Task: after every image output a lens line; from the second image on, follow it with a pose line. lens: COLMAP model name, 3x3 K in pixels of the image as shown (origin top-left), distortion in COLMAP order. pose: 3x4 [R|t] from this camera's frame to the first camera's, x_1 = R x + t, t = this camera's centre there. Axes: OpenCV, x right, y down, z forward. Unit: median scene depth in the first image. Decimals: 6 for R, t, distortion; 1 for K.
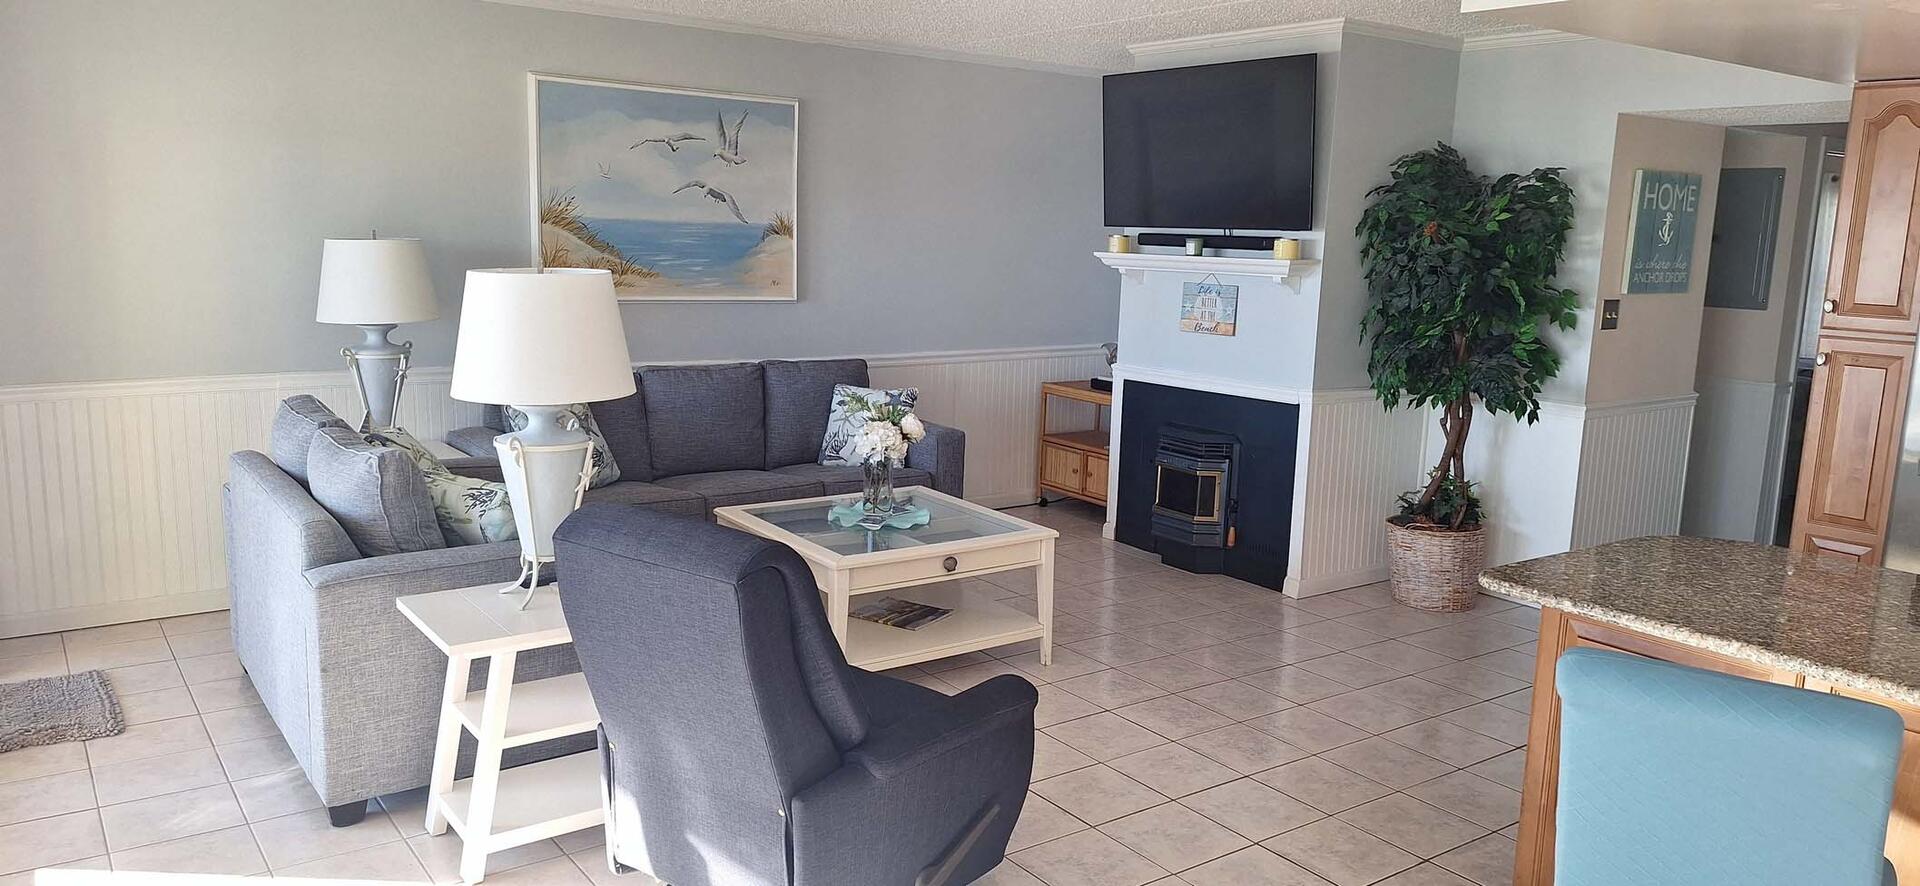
lens RADIAL K [[1328.8, 0, 961.7], [0, 1328.8, 441.5], [0, 0, 1]] dist [0.059778, -0.013082]
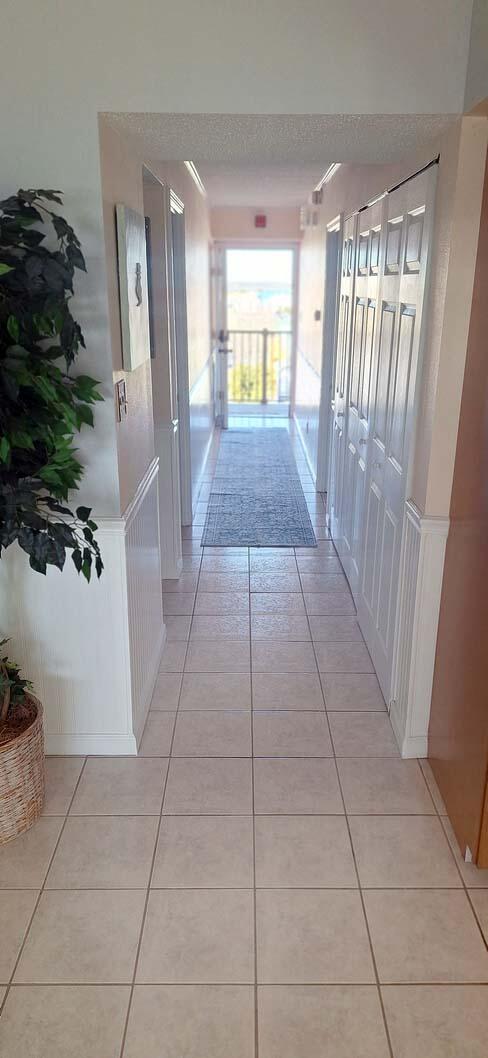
lens RADIAL K [[732.2, 0, 244.8], [0, 732.2, 529.6], [0, 0, 1]] dist [0.059778, -0.013082]
pose [[0.588850, -0.281898, 0.757489, 0.176811], [0.145409, 0.958862, 0.243802, -0.115846], [-0.795055, -0.033417, 0.605617, 0.679853]]
